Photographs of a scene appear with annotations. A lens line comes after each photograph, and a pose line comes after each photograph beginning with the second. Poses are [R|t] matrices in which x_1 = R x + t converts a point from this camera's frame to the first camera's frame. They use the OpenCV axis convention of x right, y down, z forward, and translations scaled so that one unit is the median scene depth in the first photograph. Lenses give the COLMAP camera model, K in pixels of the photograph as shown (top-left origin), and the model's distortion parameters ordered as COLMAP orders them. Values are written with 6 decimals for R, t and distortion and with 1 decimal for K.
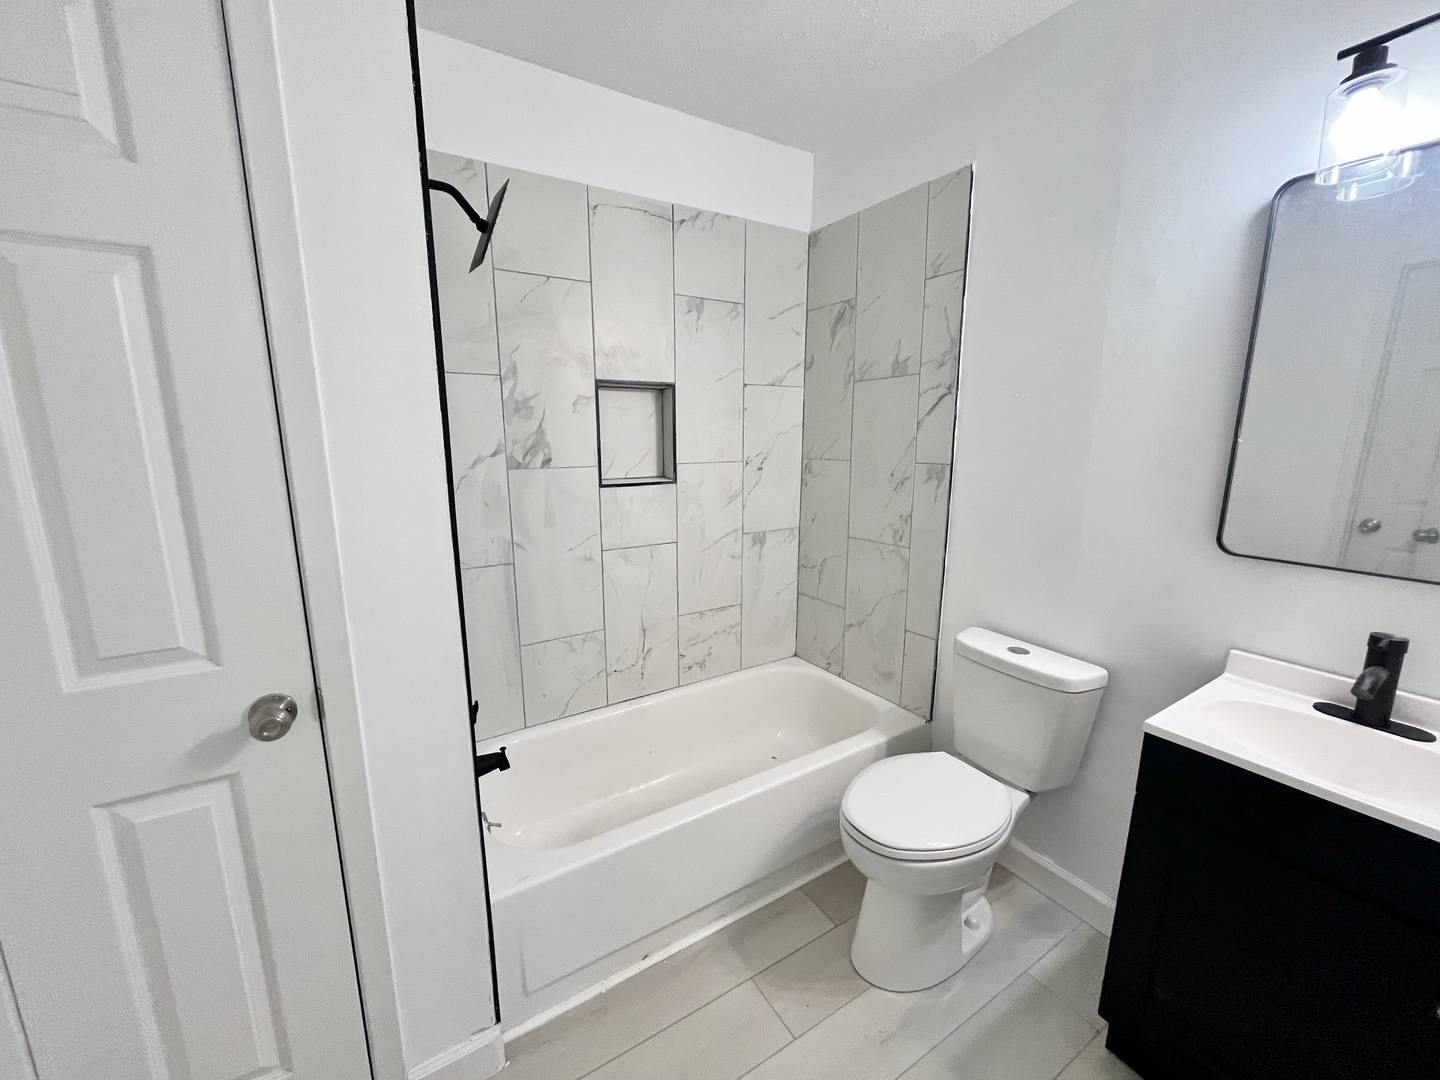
lens RADIAL K [[578.9, 0, 720.6], [0, 578.9, 541.3], [0, 0, 1]] dist [-0.002649, -0.000621]
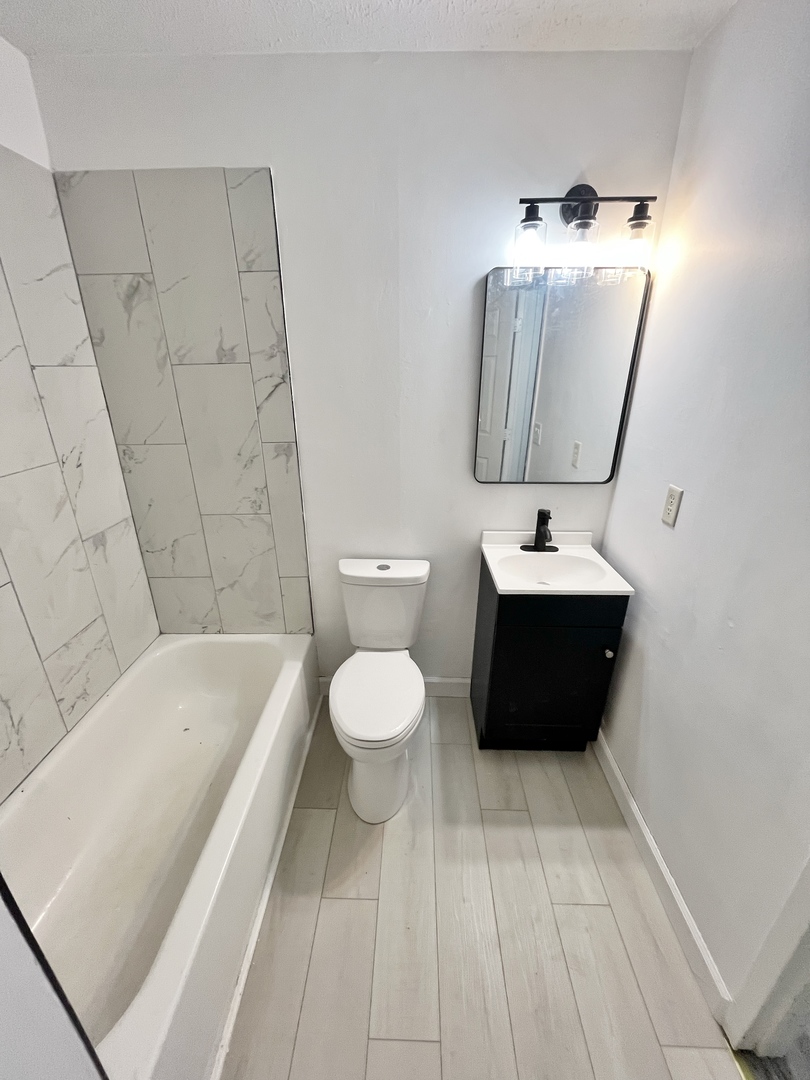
lens RADIAL K [[434.0, 0, 402.8], [0, 434.0, 540.1], [0, 0, 1]] dist [-0.003090, -0.000443]
pose [[0.550386, -0.311409, 0.774661, -0.240779], [0.159495, 0.949966, 0.268562, -0.135651], [-0.819535, -0.024259, 0.572516, 0.256298]]
